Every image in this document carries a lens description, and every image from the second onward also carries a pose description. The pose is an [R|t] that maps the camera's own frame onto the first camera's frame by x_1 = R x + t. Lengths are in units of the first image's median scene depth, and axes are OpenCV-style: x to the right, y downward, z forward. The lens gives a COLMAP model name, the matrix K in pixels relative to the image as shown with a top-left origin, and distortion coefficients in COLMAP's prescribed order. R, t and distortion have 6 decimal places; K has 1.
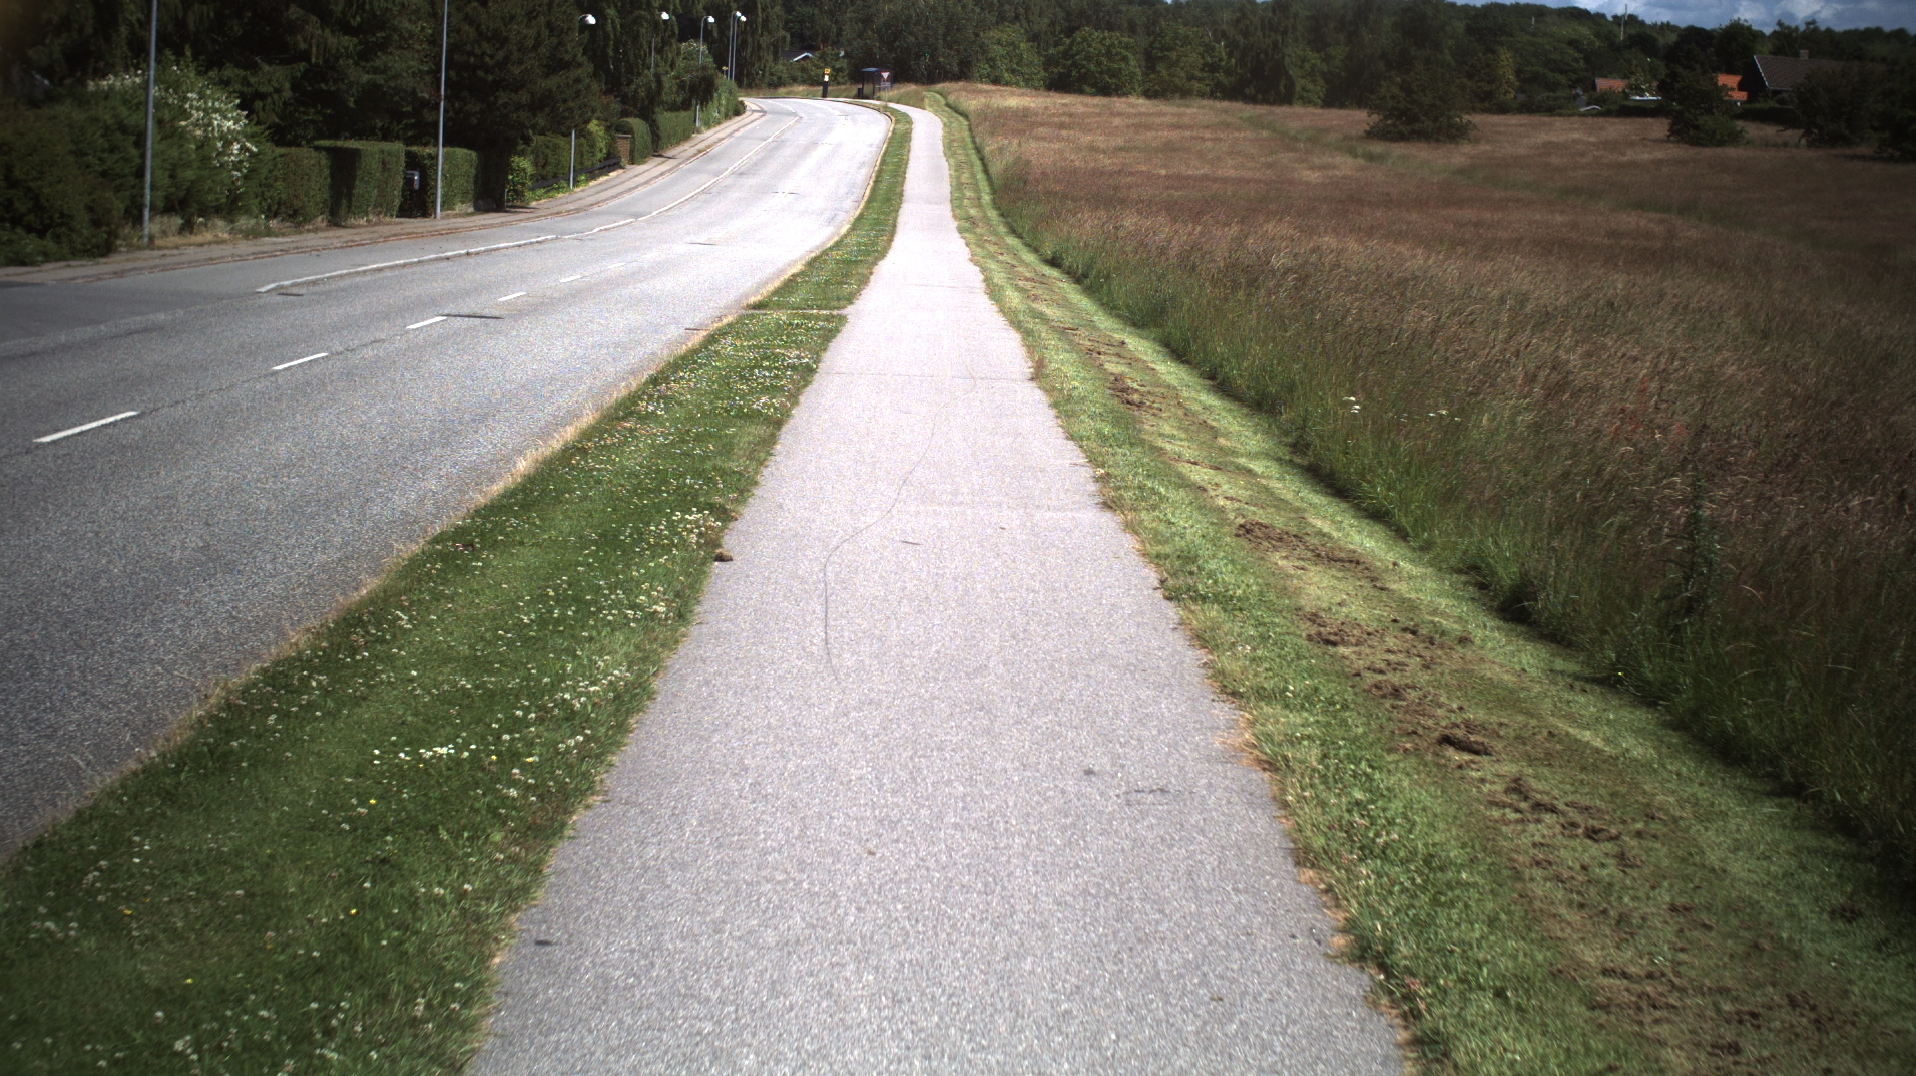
lens RADIAL K [[3481.4, 0, 960.1], [0, 3481.4, 539.0], [0, 0, 1]] dist [-0.255504, 0.000000]
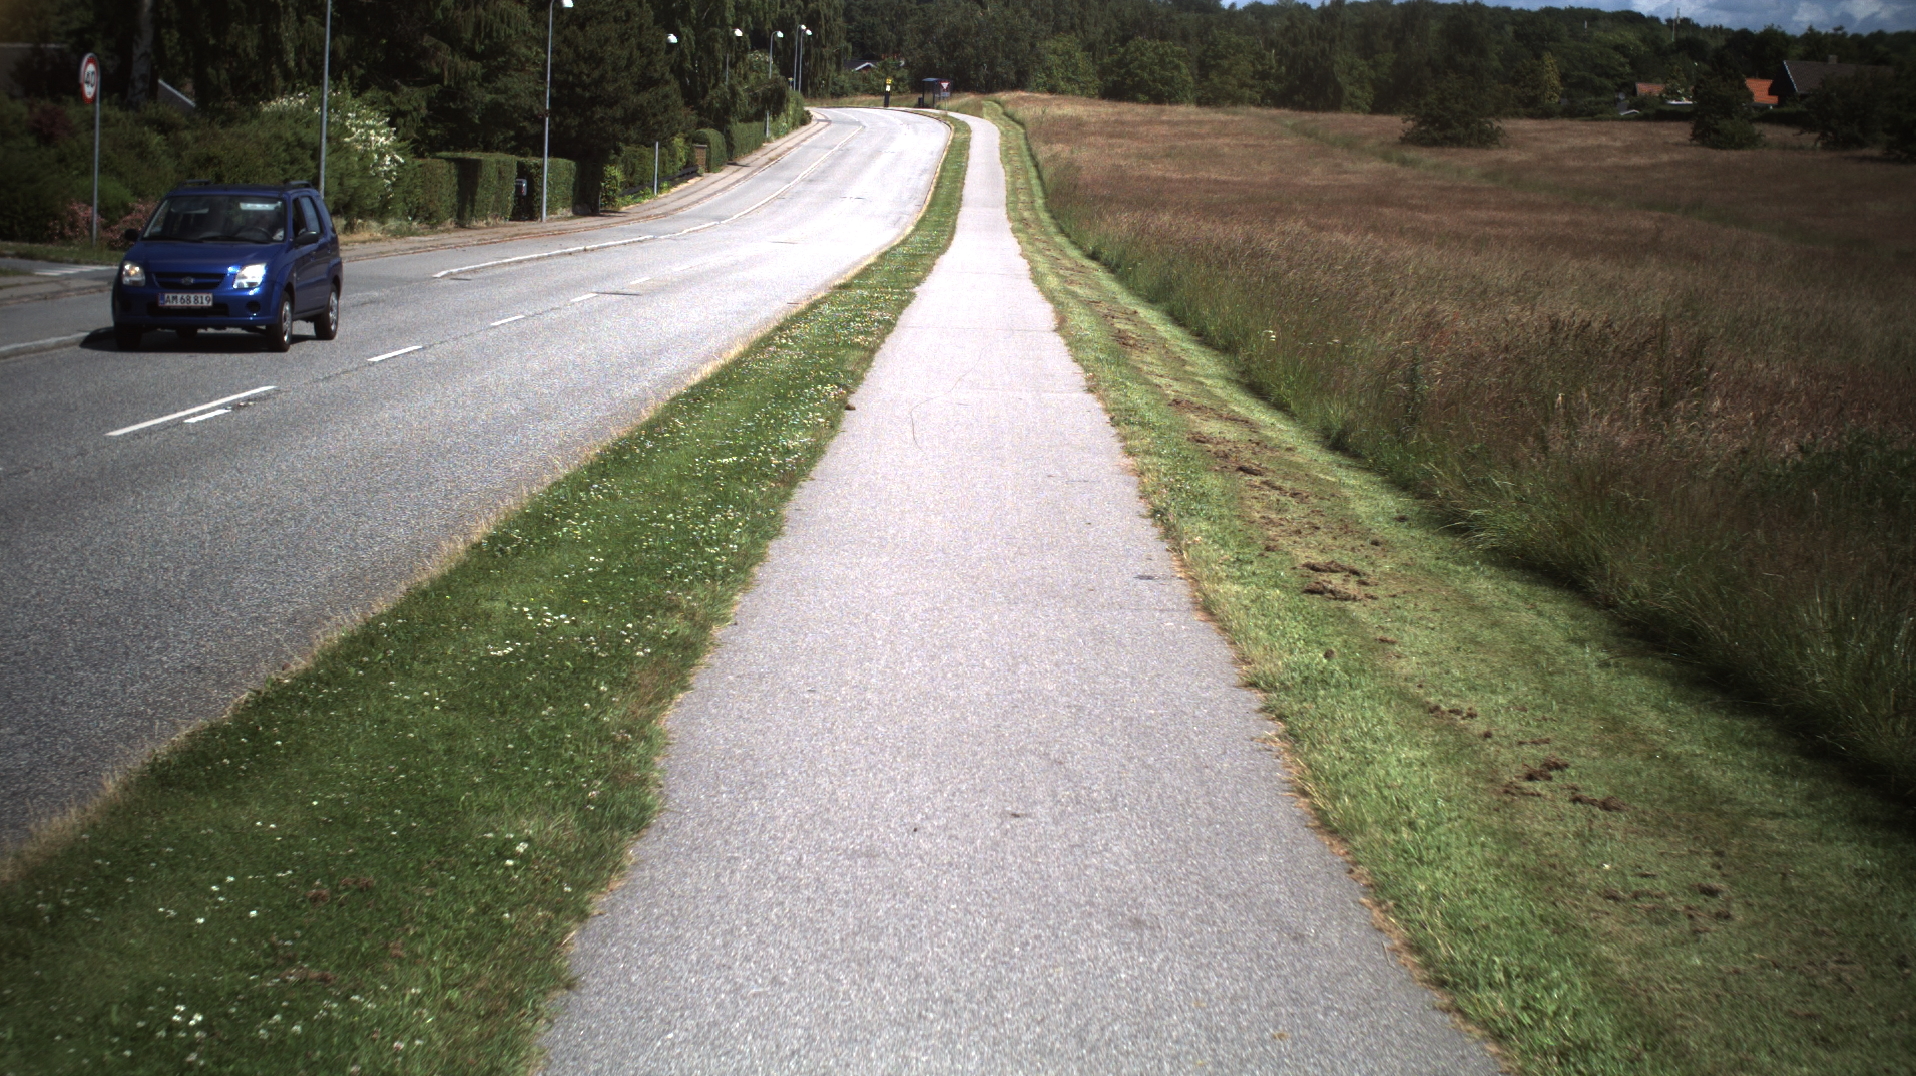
lens RADIAL K [[3482.1, 0, 955.3], [0, 3482.1, 544.0], [0, 0, 1]] dist [-0.254104, 0.000000]
pose [[0.999807, -0.004509, -0.019147, 0.003510], [0.004501, 0.999990, -0.000459, 0.017789], [0.019149, 0.000373, 0.999817, -0.165417]]
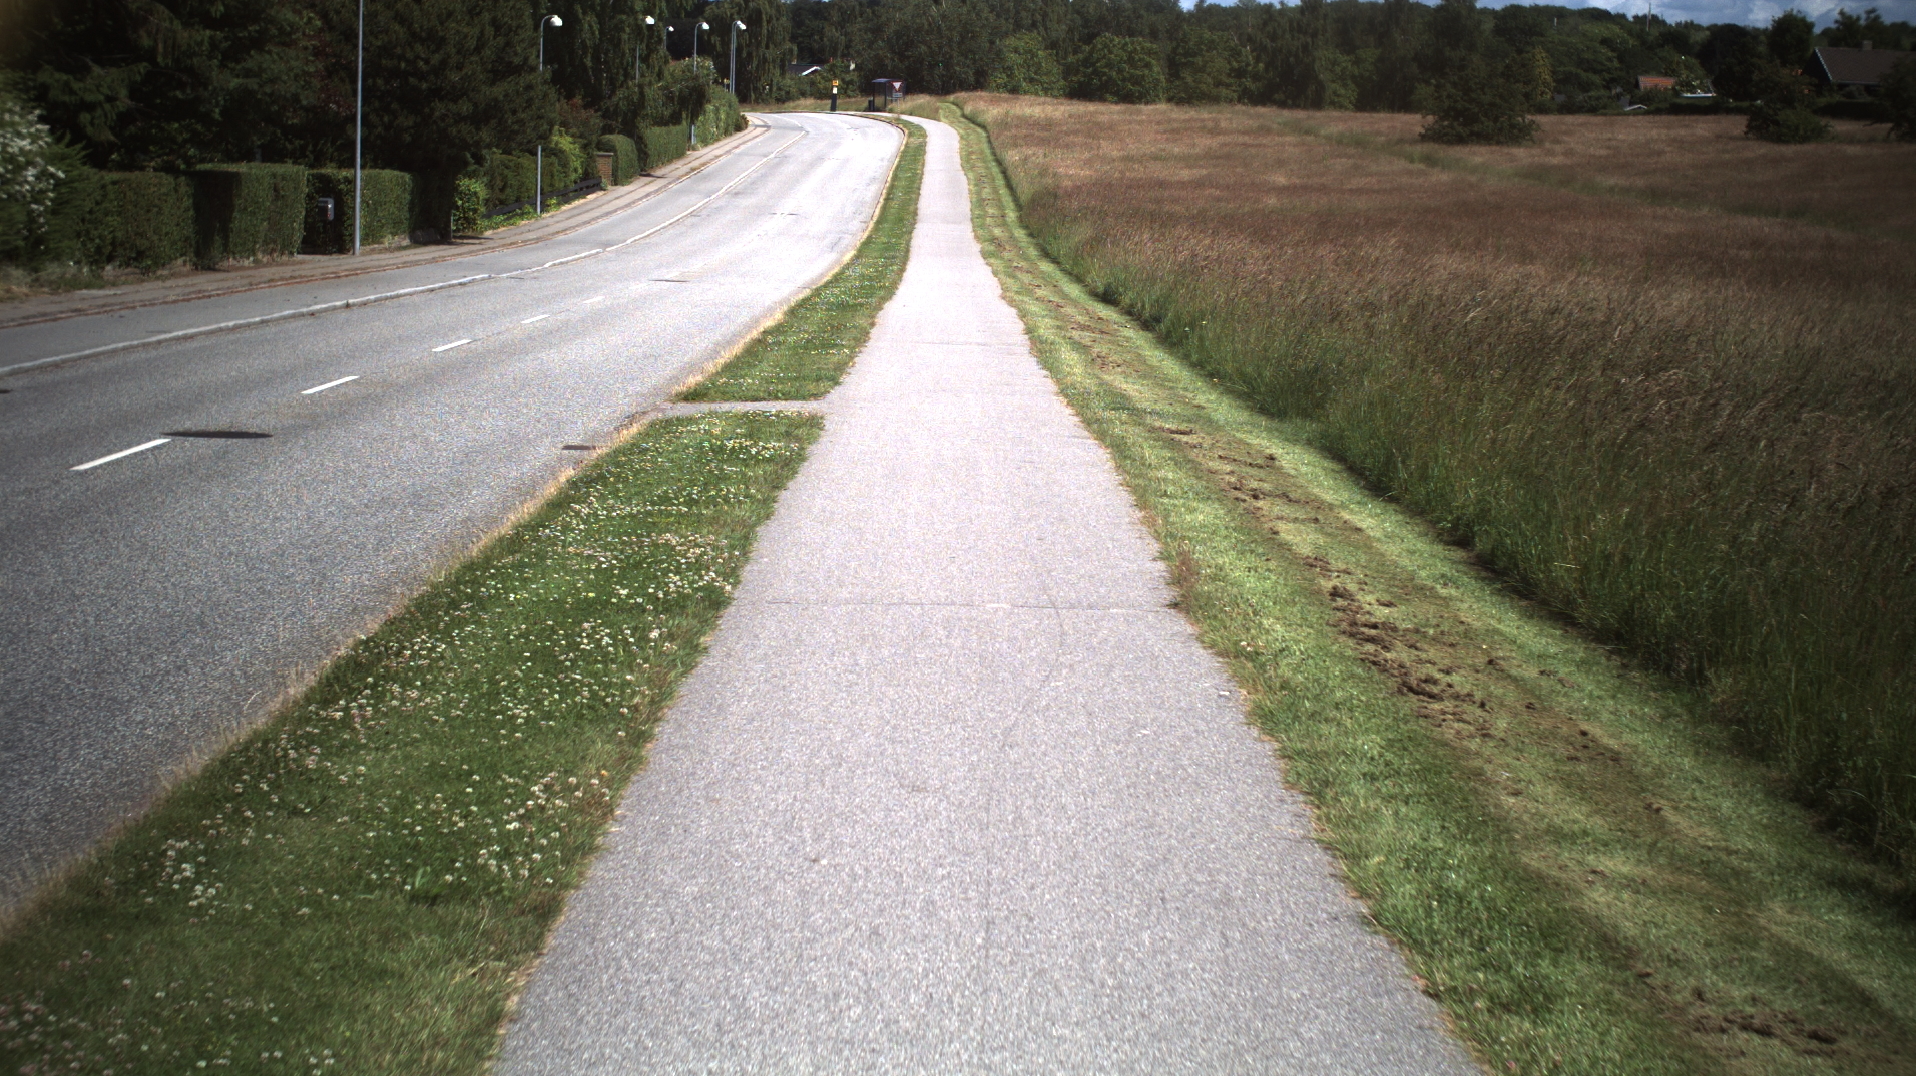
lens RADIAL K [[3482.8, 0, 957.7], [0, 3482.8, 533.5], [0, 0, 1]] dist [-0.257303, 0.000000]
pose [[0.999790, -0.019231, -0.007124, -0.002915], [0.019188, 0.999797, -0.006110, -0.025839], [0.007240, 0.005972, 0.999956, 0.247433]]
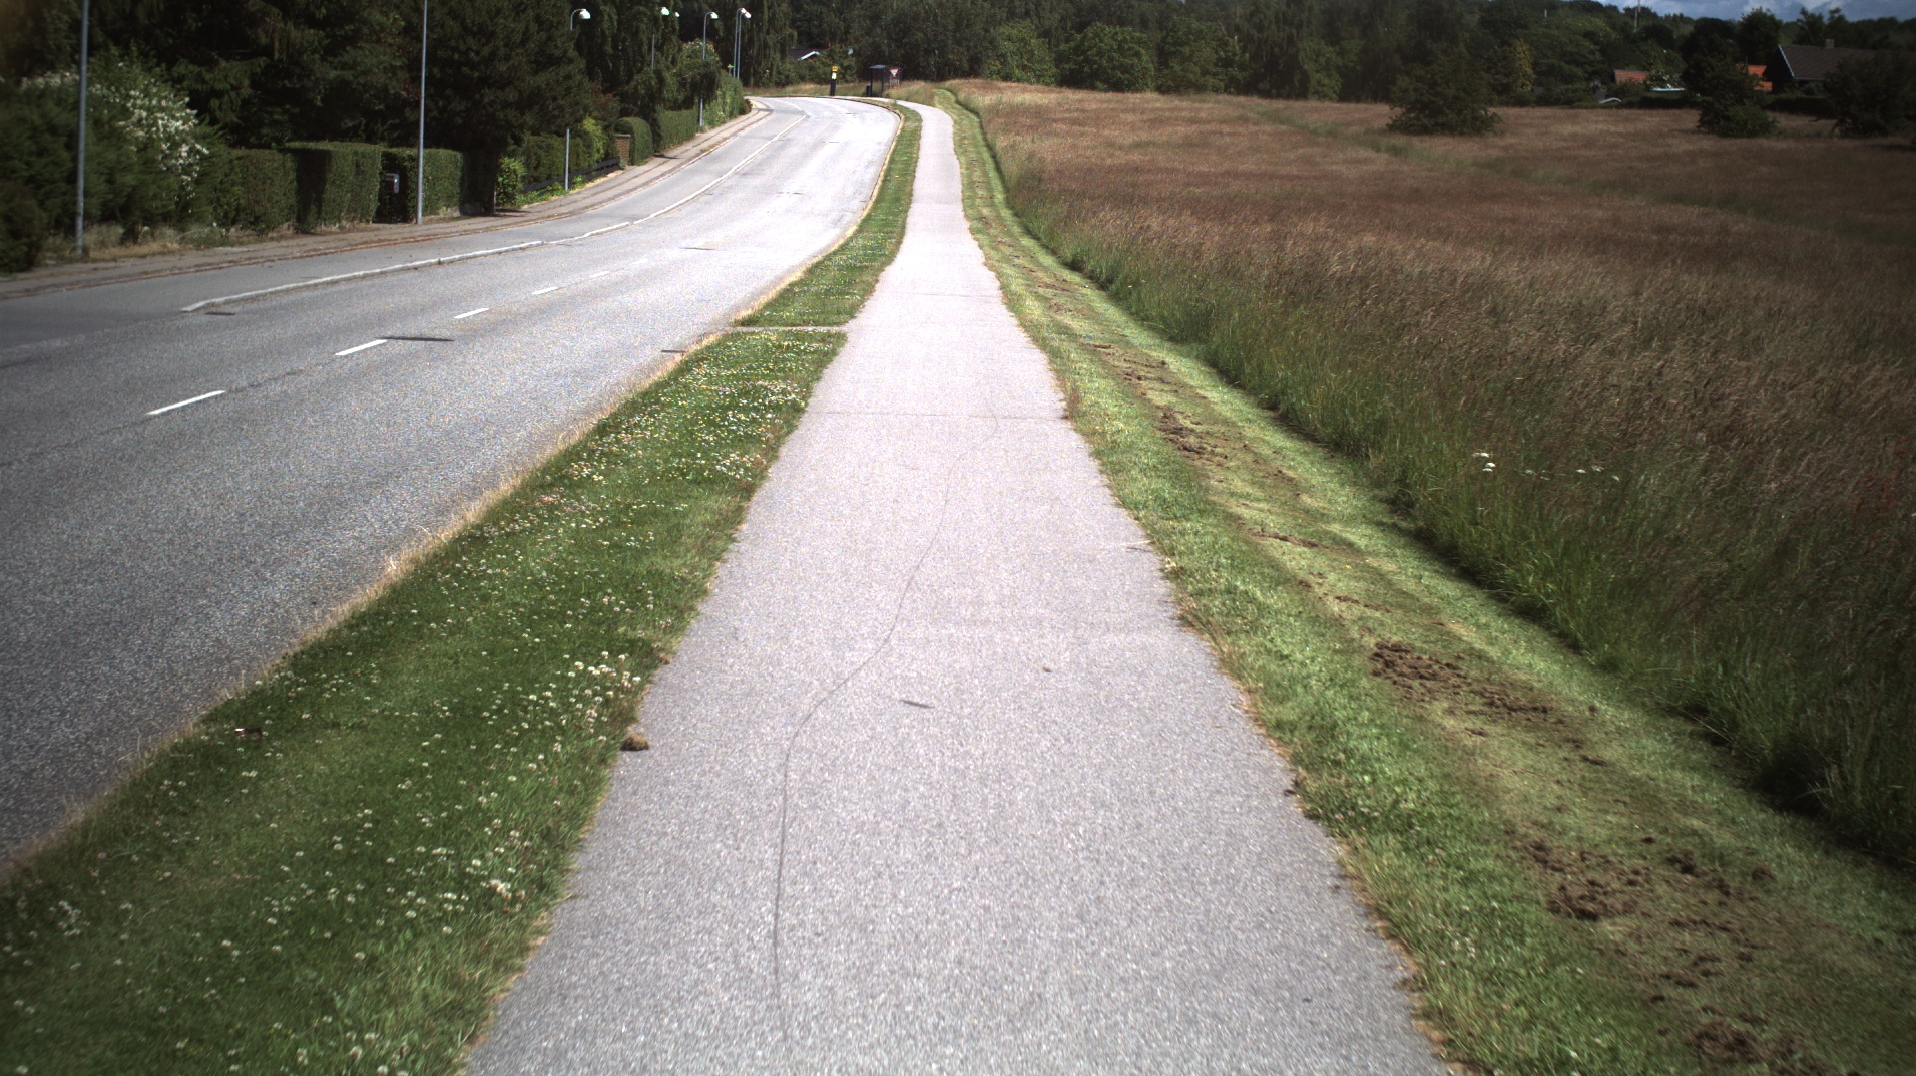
lens RADIAL K [[3482.8, 0, 954.9], [0, 3482.8, 532.5], [0, 0, 1]] dist [-0.257303, 0.000000]
pose [[0.999953, -0.008073, -0.005323, -0.000687], [0.008065, 0.999966, -0.001551, -0.008368], [0.005336, 0.001508, 0.999985, 0.082285]]
